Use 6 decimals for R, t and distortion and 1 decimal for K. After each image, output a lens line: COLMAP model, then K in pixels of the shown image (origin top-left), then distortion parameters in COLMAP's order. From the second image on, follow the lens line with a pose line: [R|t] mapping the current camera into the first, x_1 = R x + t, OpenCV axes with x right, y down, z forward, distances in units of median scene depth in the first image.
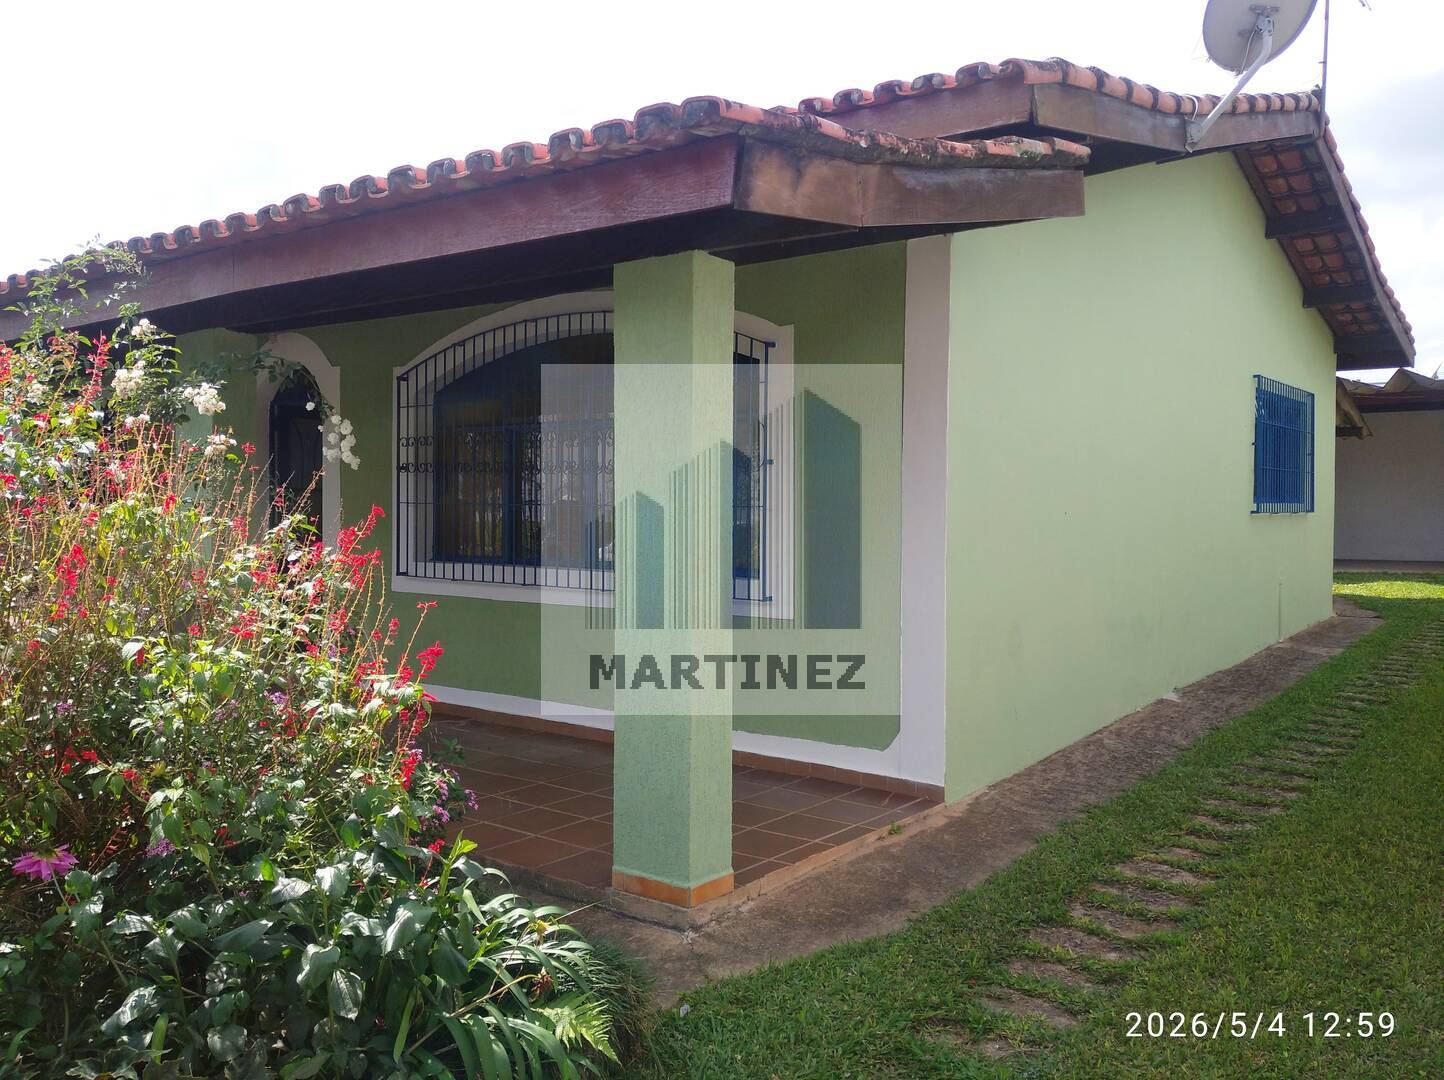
lens RADIAL K [[1180.8, 0, 704.4], [0, 1180.8, 529.7], [0, 0, 1]] dist [0.081178, -0.111235]
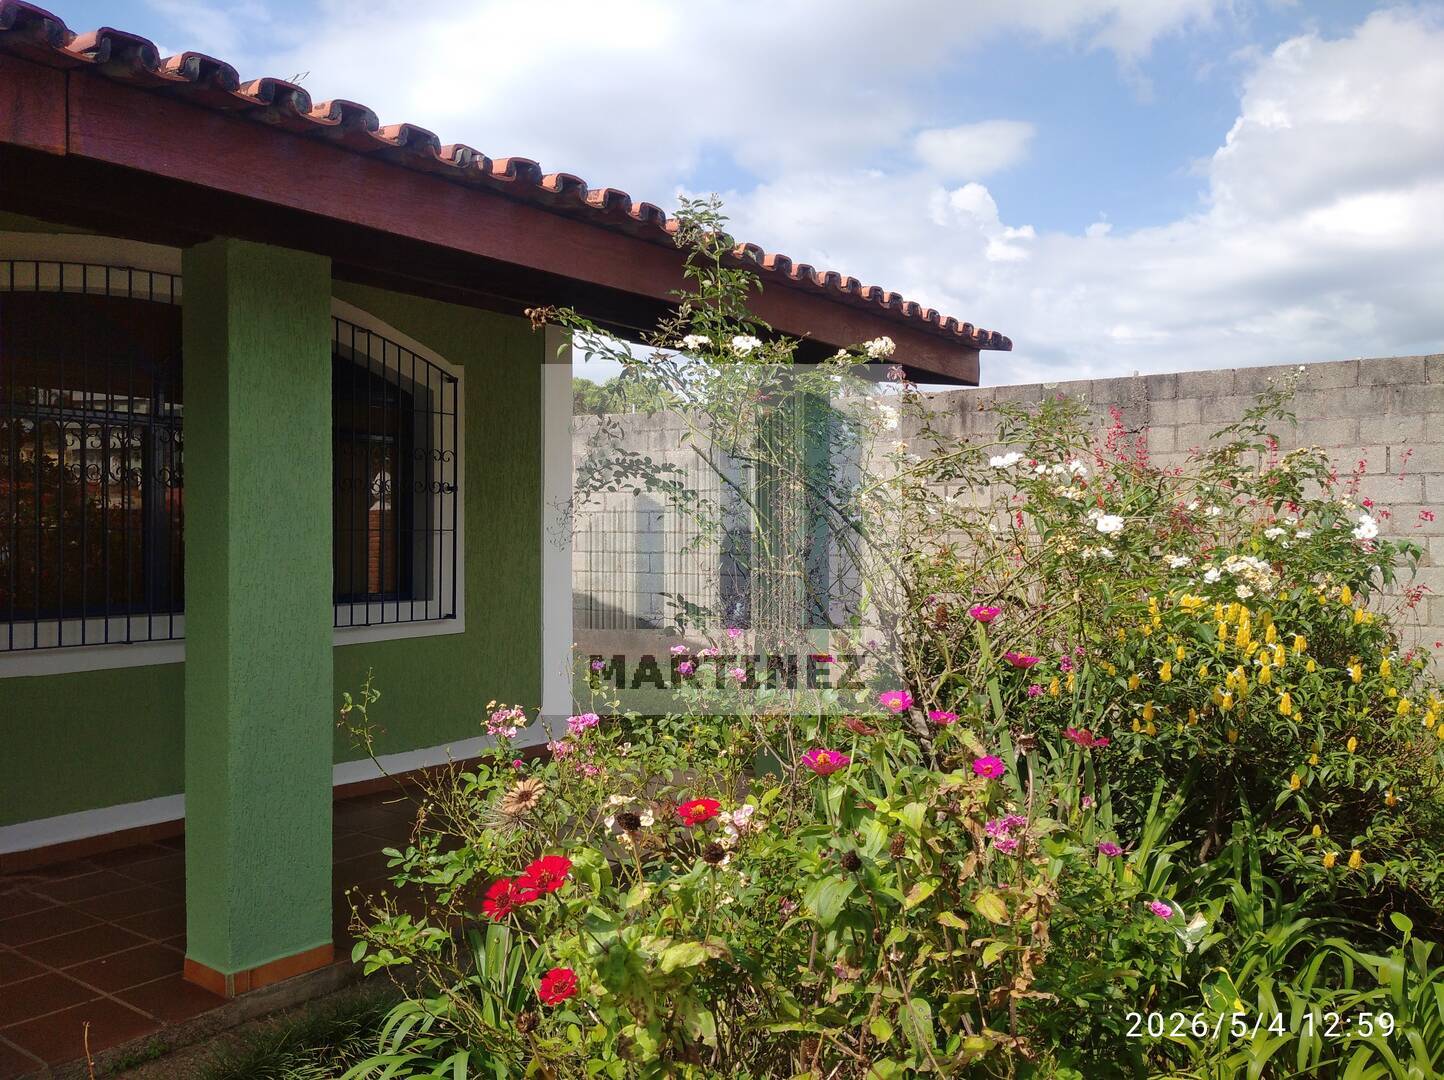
lens RADIAL K [[1181.7, 0, 709.6], [0, 1181.7, 526.3], [0, 0, 1]] dist [0.081611, -0.124974]
pose [[0.004686, -0.006591, 0.999967, -0.898690], [0.014195, 0.999878, 0.006524, -0.023394], [-0.999888, 0.014164, 0.004779, 0.670441]]
